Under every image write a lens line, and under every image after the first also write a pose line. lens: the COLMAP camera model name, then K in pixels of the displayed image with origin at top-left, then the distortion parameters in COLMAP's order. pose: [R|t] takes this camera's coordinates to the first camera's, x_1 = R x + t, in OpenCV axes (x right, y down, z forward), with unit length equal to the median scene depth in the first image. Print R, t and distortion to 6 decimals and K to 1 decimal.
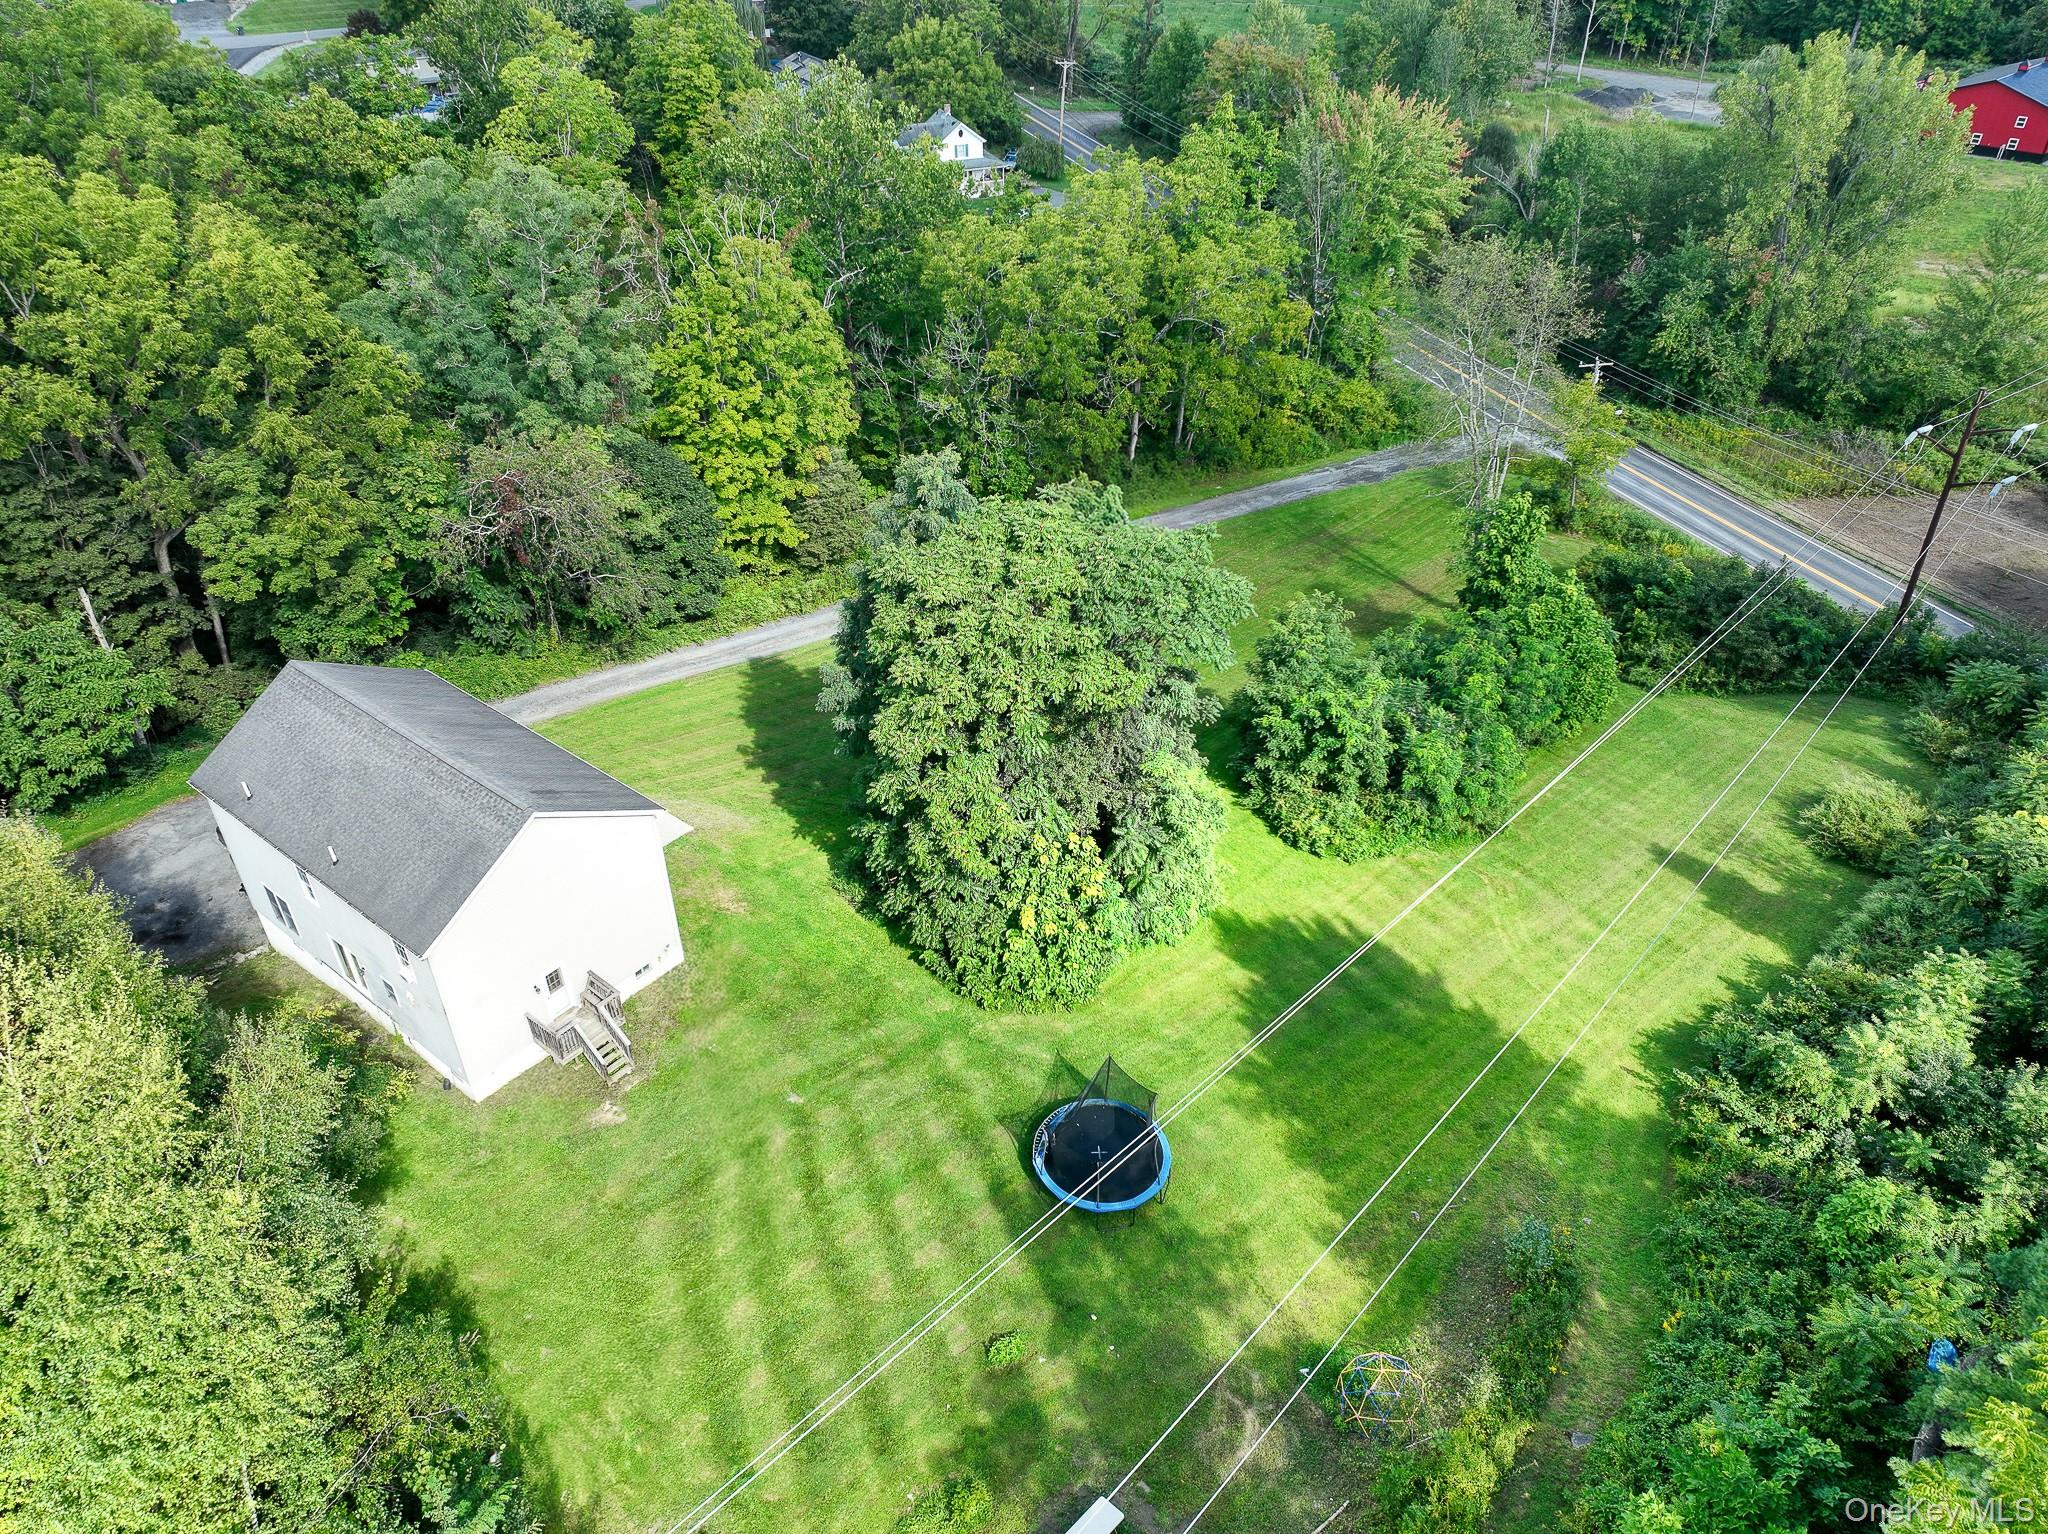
lens RADIAL K [[1453.6, 0, 1023.6], [0, 1453.6, 766.7], [0, 0, 1]] dist [-0.003214, 0.017001]
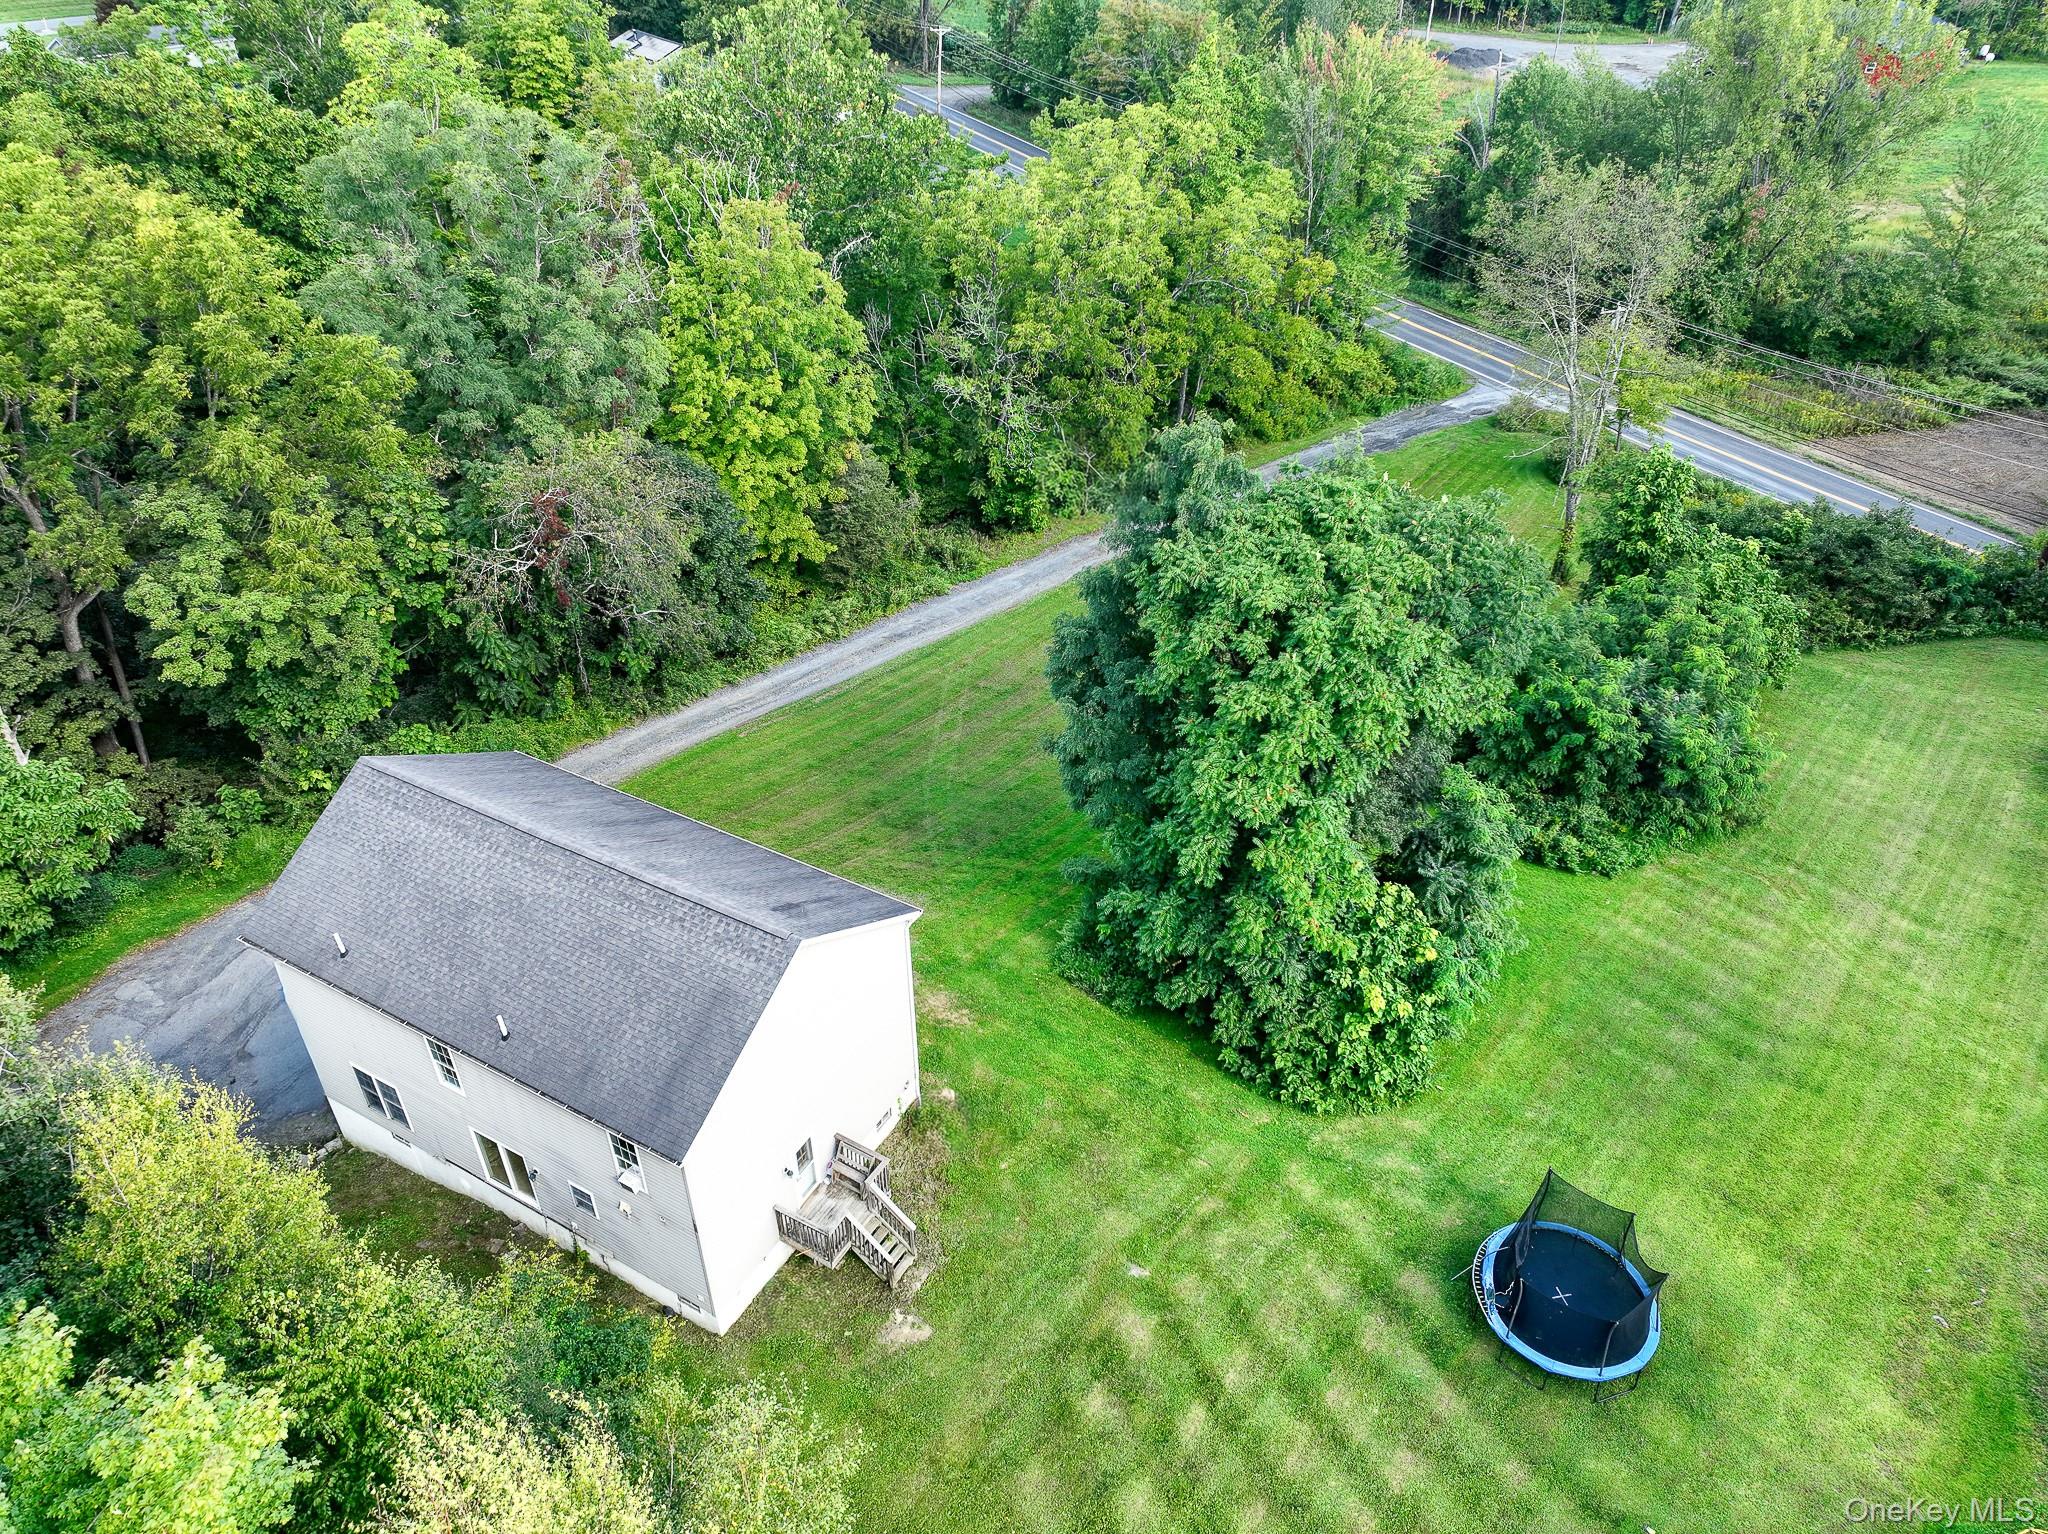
lens RADIAL K [[1453.6, 0, 1025.8], [0, 1453.6, 767.3], [0, 0, 1]] dist [-0.003214, 0.017001]
pose [[0.987105, -0.090648, 0.131935, -0.197110], [0.090731, 0.995861, 0.005388, -0.030179], [-0.131878, 0.006652, 0.991244, 0.167357]]
